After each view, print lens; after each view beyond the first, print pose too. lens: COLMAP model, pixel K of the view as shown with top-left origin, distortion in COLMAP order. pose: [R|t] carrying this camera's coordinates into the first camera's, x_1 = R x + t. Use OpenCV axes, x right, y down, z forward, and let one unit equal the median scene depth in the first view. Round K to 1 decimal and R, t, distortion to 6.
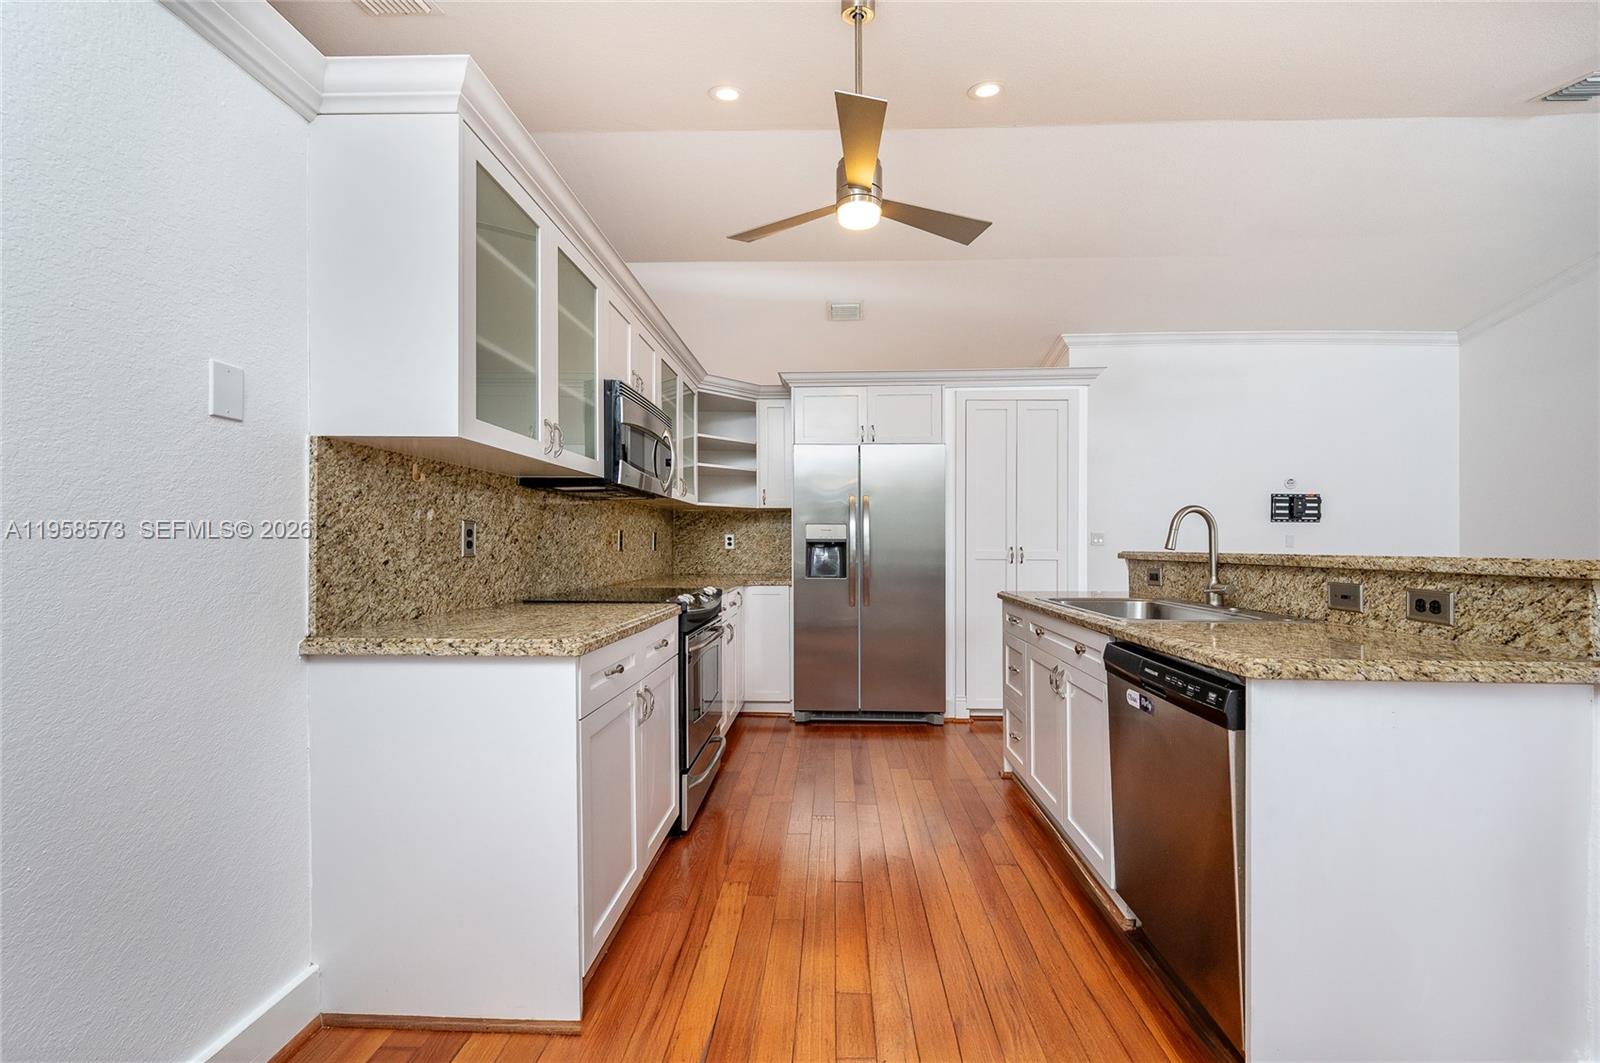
lens RADIAL K [[631.5, 0, 800.3], [0, 631.5, 530.8], [0, 0, 1]] dist [-0.002426, 0.000022]
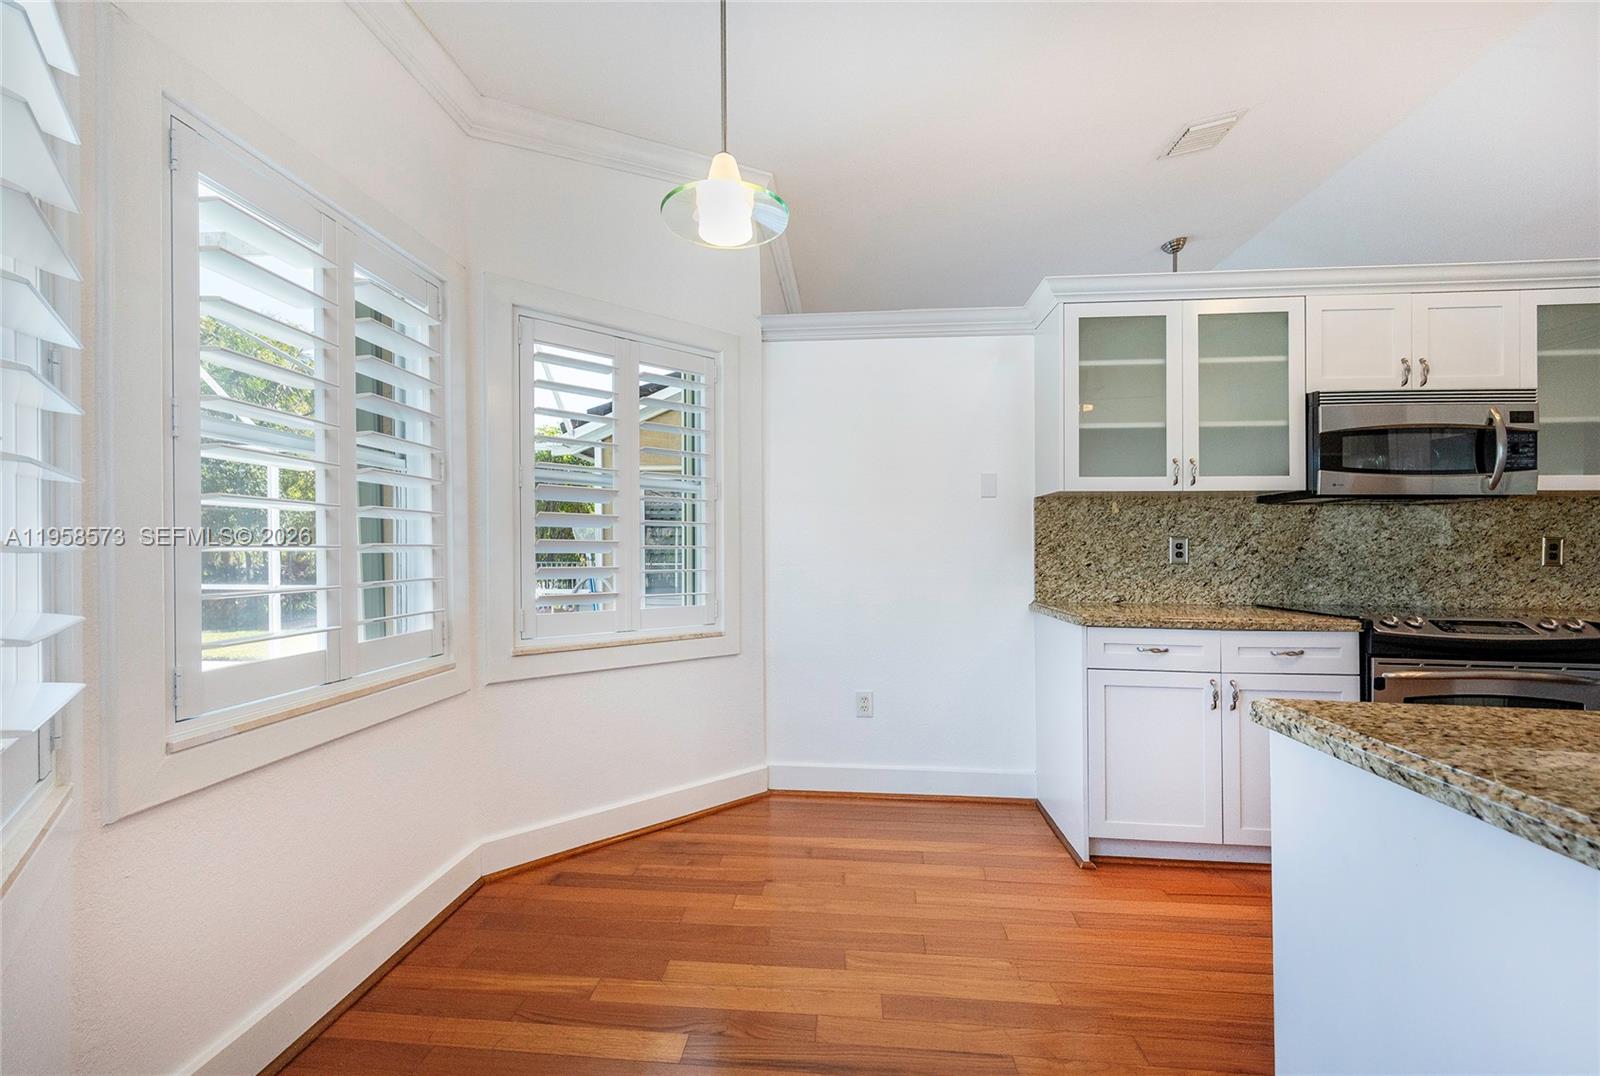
lens RADIAL K [[657.2, 0, 792.1], [0, 657.2, 544.7], [0, 0, 1]] dist [0.002510, 0.000100]
pose [[-0.046300, -0.011563, -0.998861, 0.877052], [0.014902, 0.999814, -0.012265, 0.005456], [0.998816, -0.015453, -0.046119, 0.245097]]
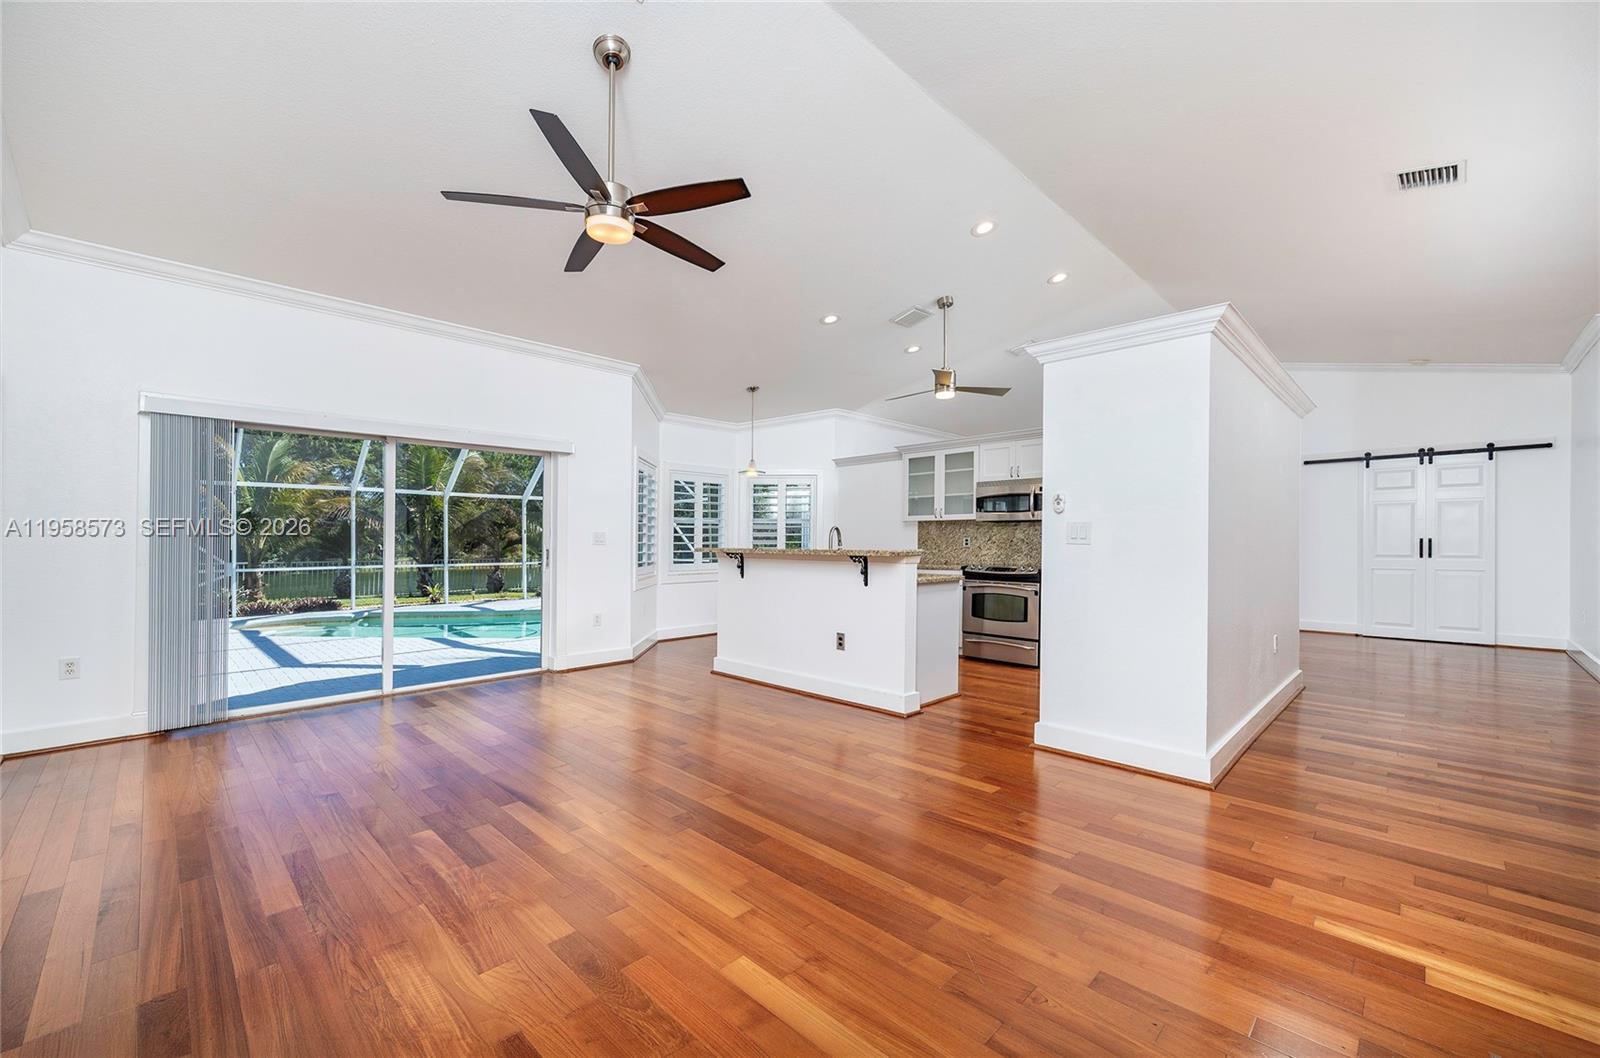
lens RADIAL K [[631.5, 0, 788.4], [0, 631.5, 525.7], [0, 0, 1]] dist [-0.002426, 0.000022]
pose [[-0.675183, -0.027856, -0.737124, 2.418359], [0.009196, 0.998891, -0.046171, 0.064113], [0.737593, -0.037952, -0.674178, 2.448565]]
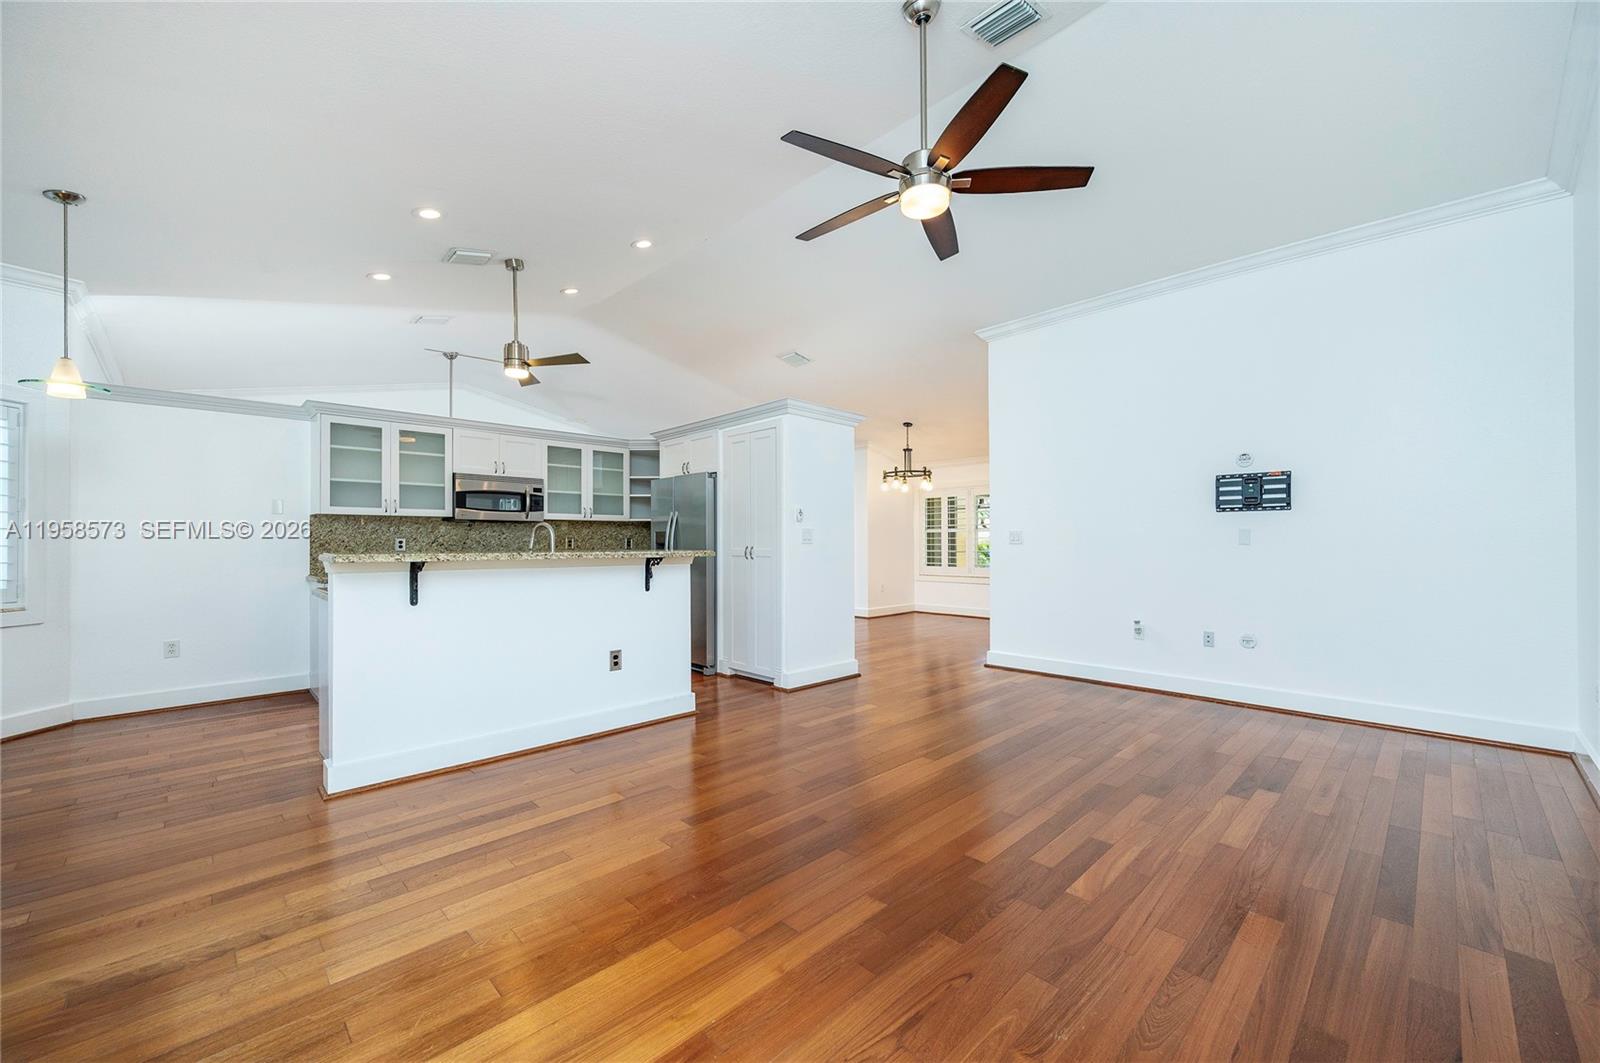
lens RADIAL K [[631.5, 0, 802.6], [0, 631.5, 530.4], [0, 0, 1]] dist [-0.002426, 0.000022]
pose [[0.727269, -0.020020, -0.686060, 2.374147], [0.021225, 0.999752, -0.006675, 0.007108], [0.686024, -0.009707, 0.727514, 0.249723]]
